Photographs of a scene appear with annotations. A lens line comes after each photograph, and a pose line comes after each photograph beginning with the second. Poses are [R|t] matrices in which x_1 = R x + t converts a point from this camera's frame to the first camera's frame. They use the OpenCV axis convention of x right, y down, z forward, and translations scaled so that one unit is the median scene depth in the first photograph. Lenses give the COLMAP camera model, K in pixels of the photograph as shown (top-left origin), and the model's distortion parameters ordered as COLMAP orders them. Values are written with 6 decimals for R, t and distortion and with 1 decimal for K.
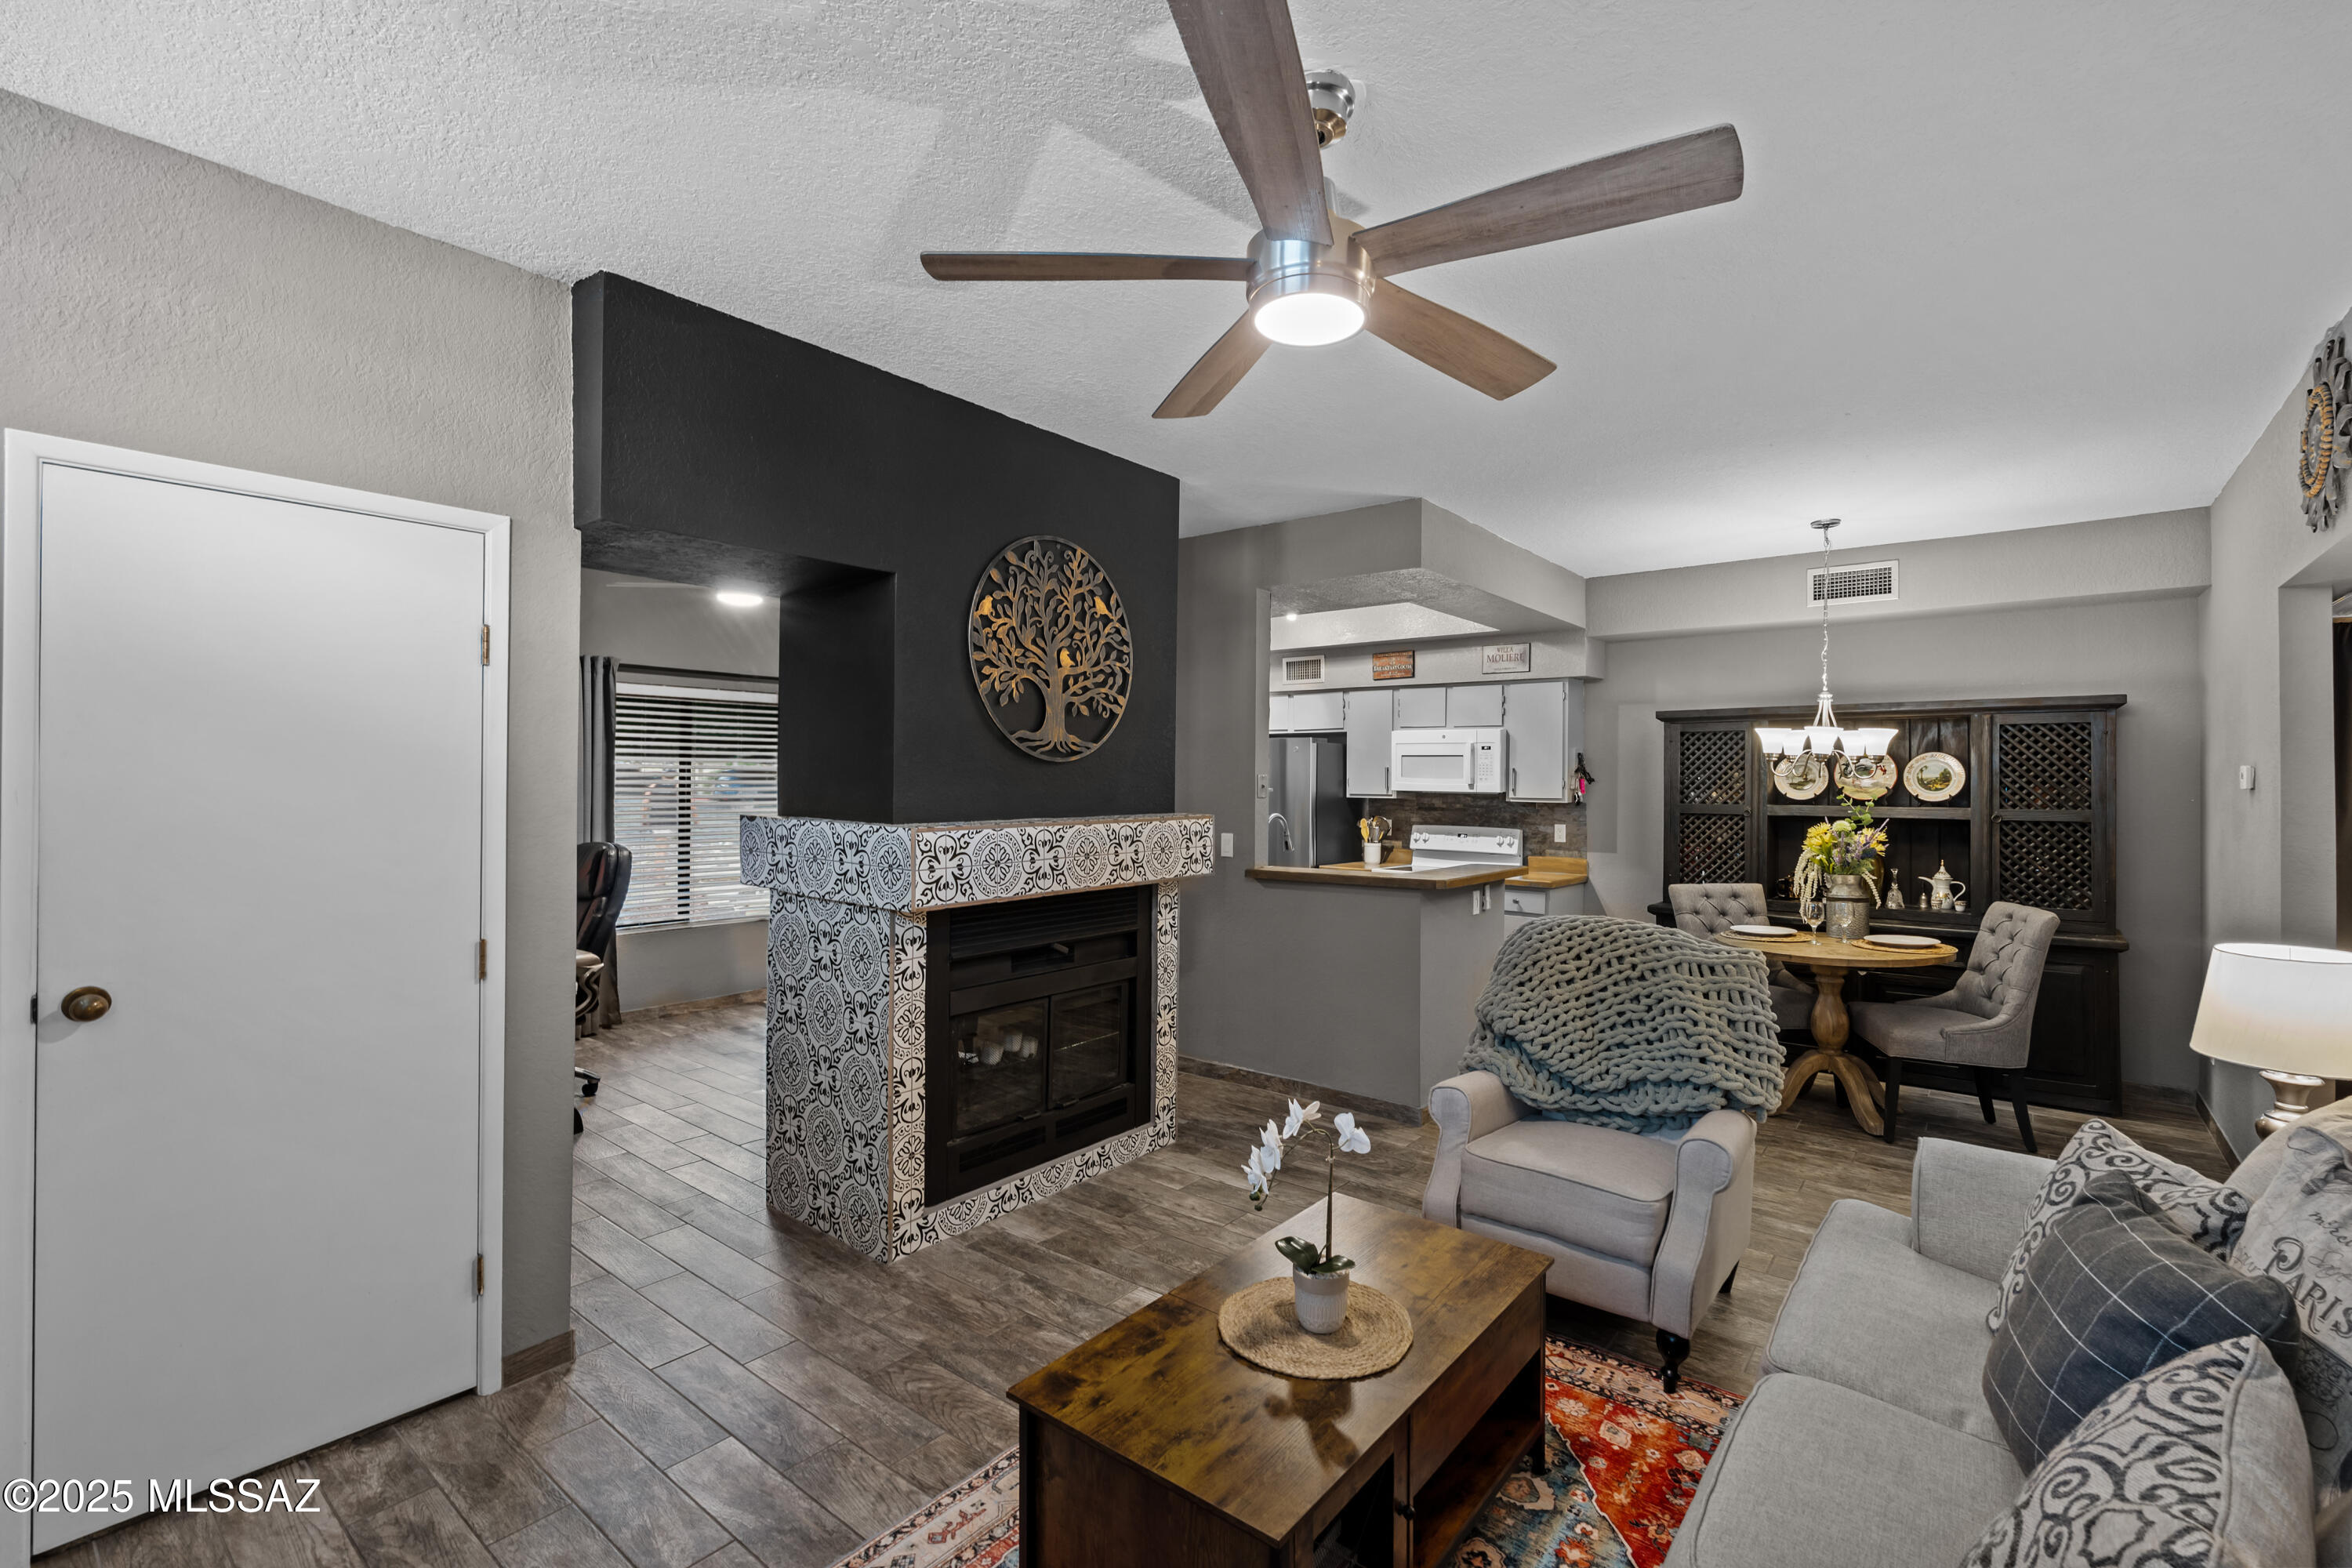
lens RADIAL K [[1034.5, 0, 1185.4], [0, 1034.5, 771.6], [0, 0, 1]] dist [-0.000613, 0.000084]
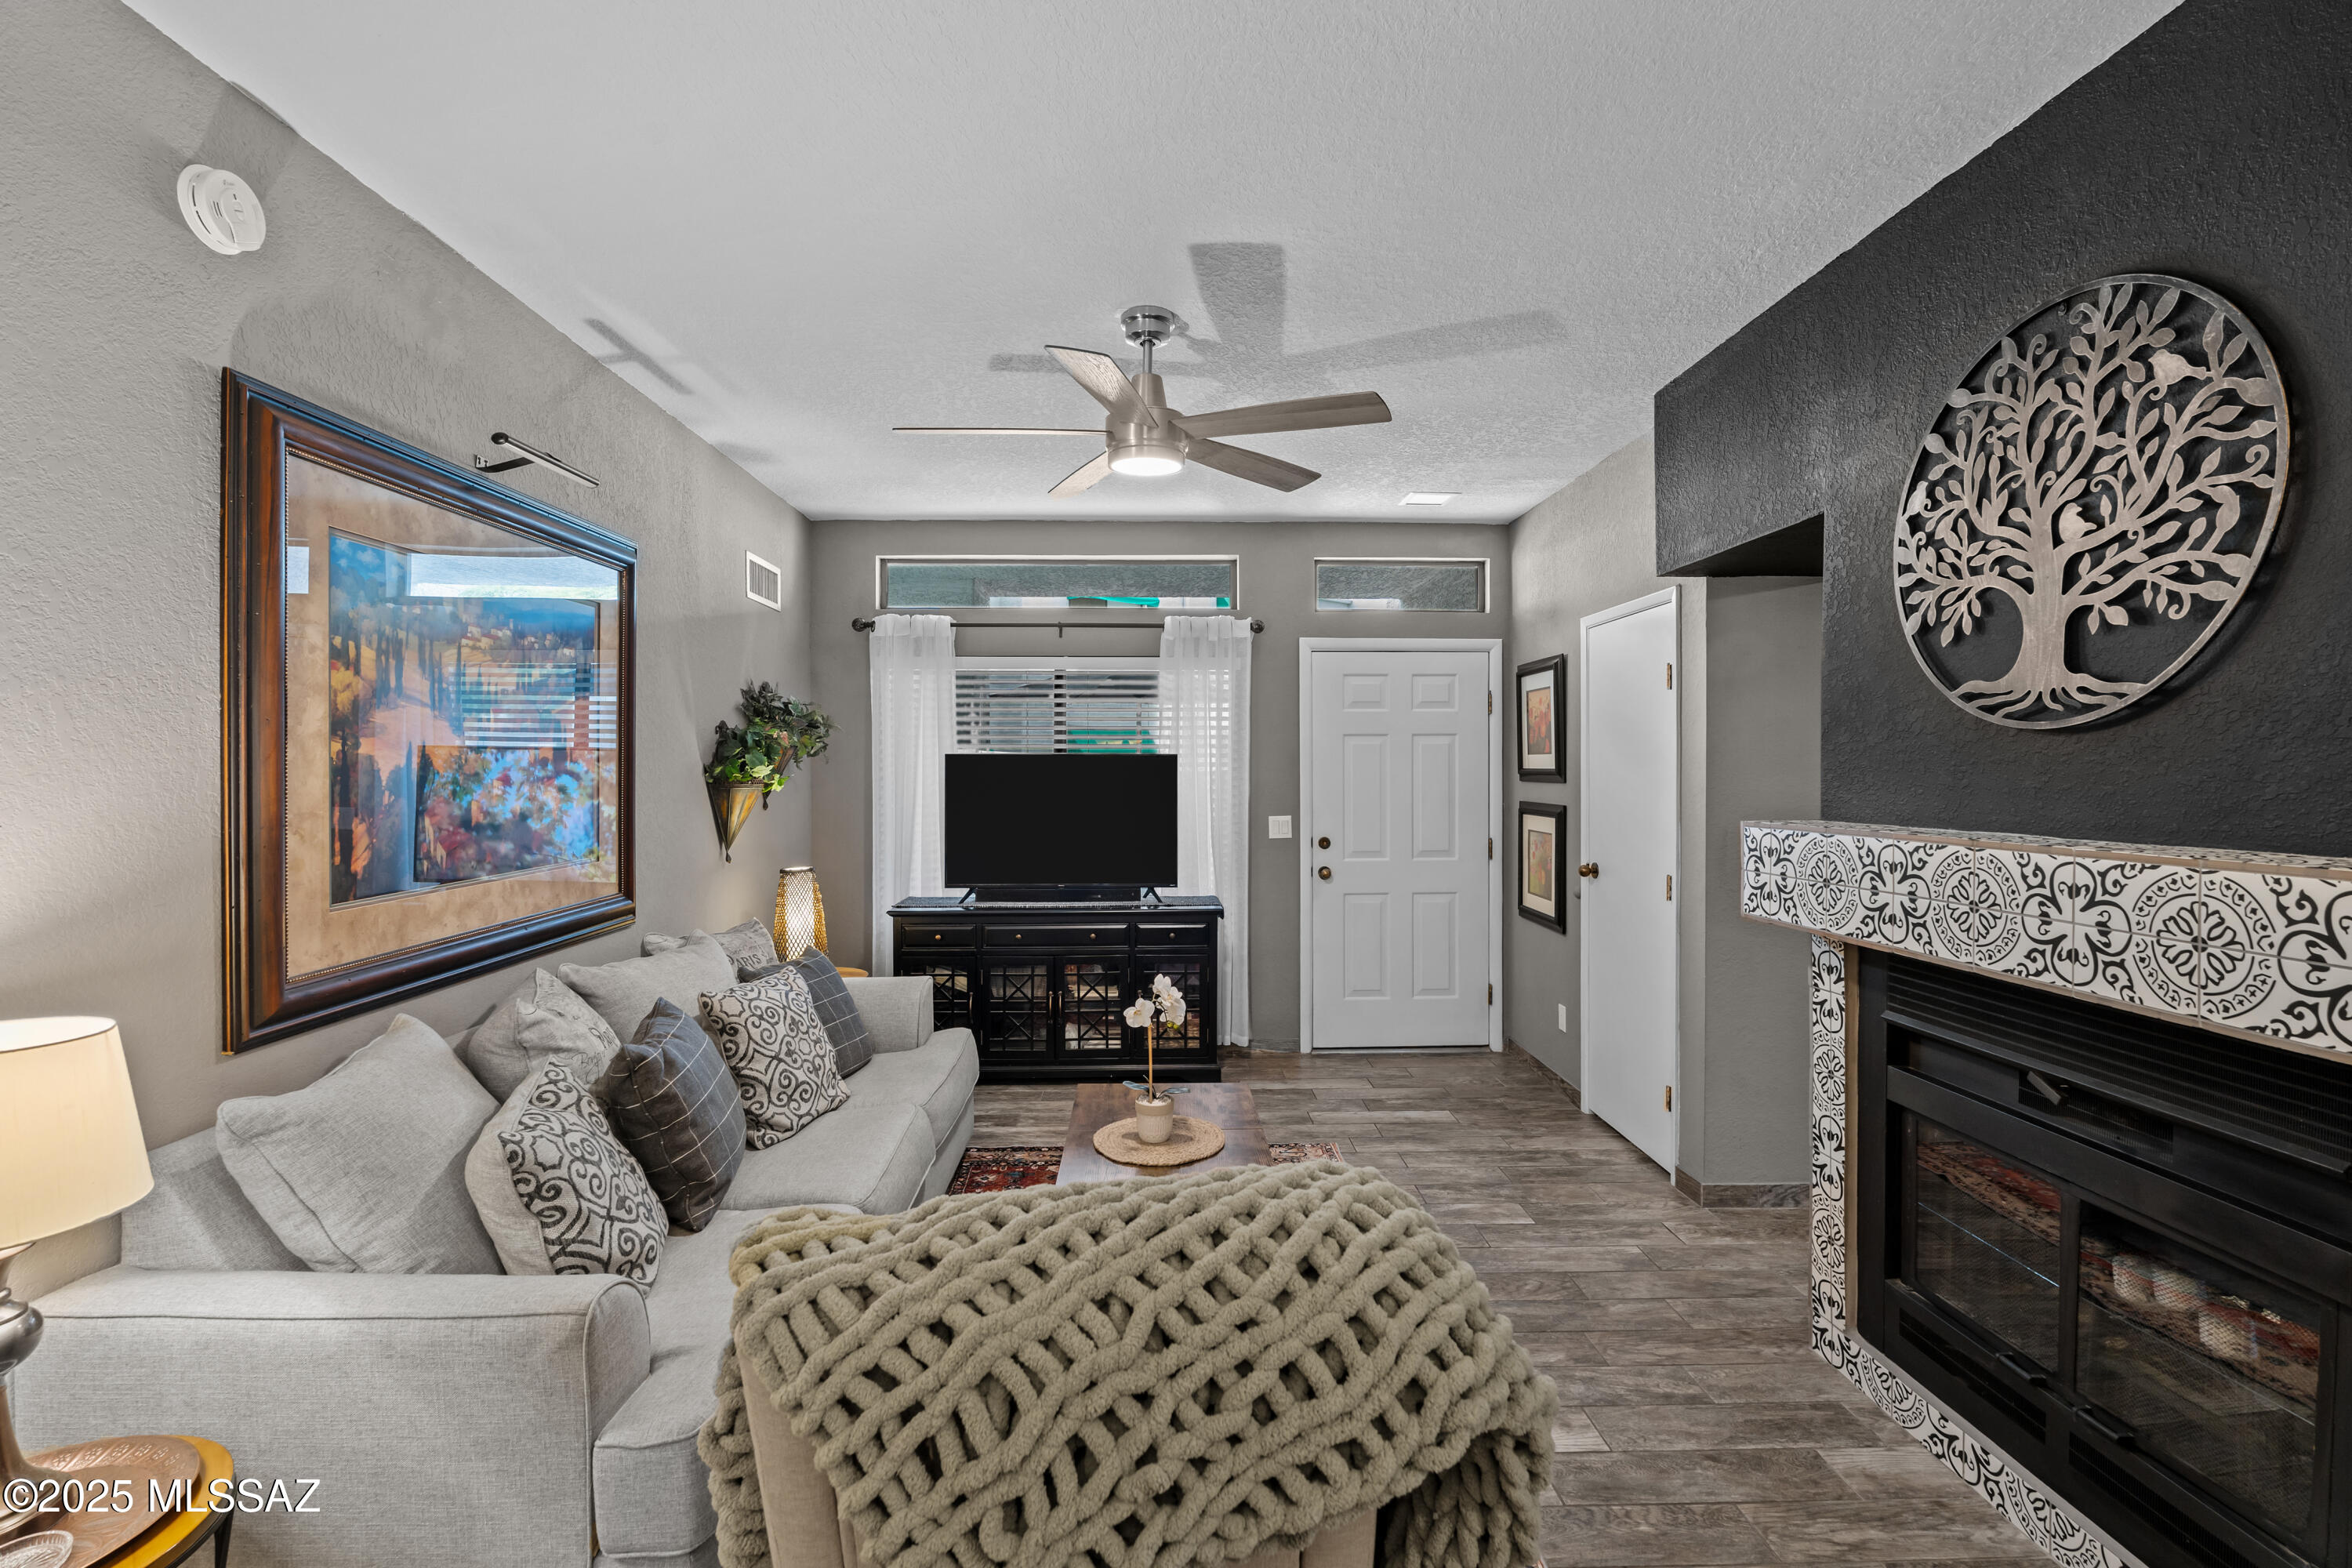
lens RADIAL K [[1031.0, 0, 1177.9], [0, 1031.0, 773.1], [0, 0, 1]] dist [-0.000203, -0.000315]
pose [[-0.761699, -0.004199, -0.647918, 0.535556], [-0.001358, 0.999987, -0.004884, 0.015456], [0.647930, -0.002841, -0.761695, 1.088919]]
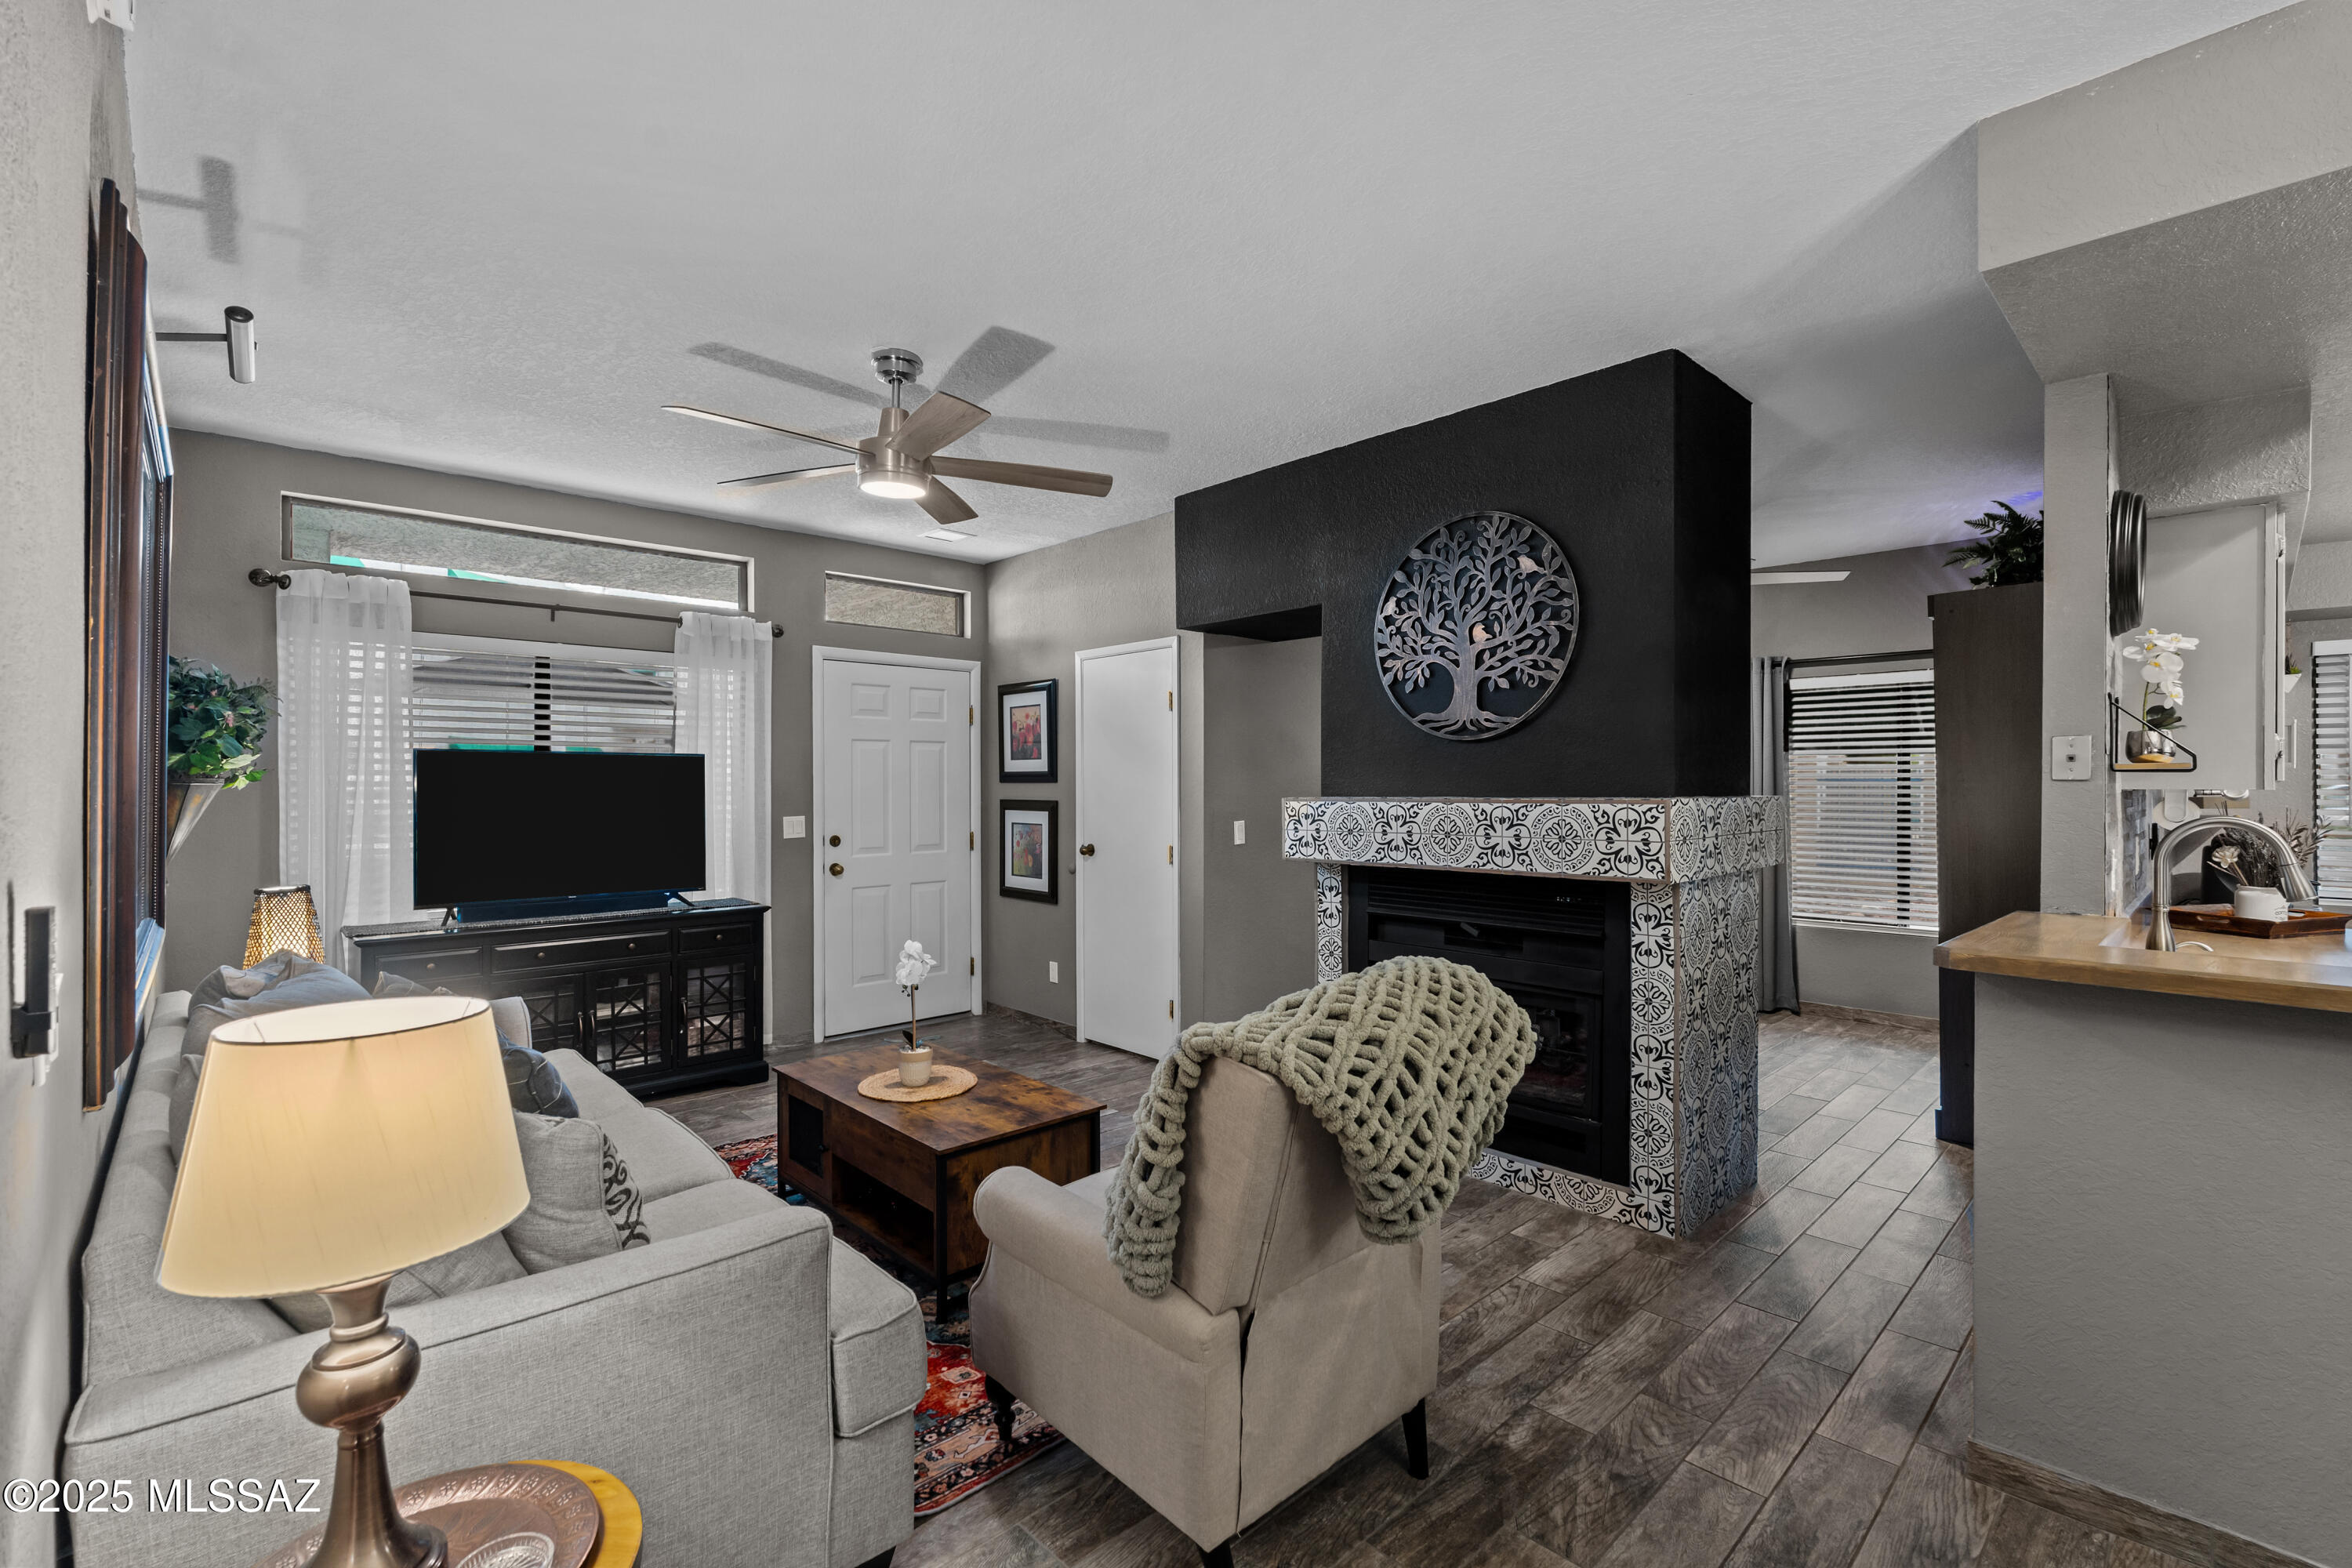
lens RADIAL K [[1030.1, 0, 1176.0], [0, 1030.1, 784.0], [0, 0, 1]] dist [-0.002622, -0.000094]
pose [[-0.140397, -0.009554, -0.990049, 0.871460], [0.007096, 0.999918, -0.010656, 0.040138], [0.990070, -0.008522, -0.140318, 0.843739]]
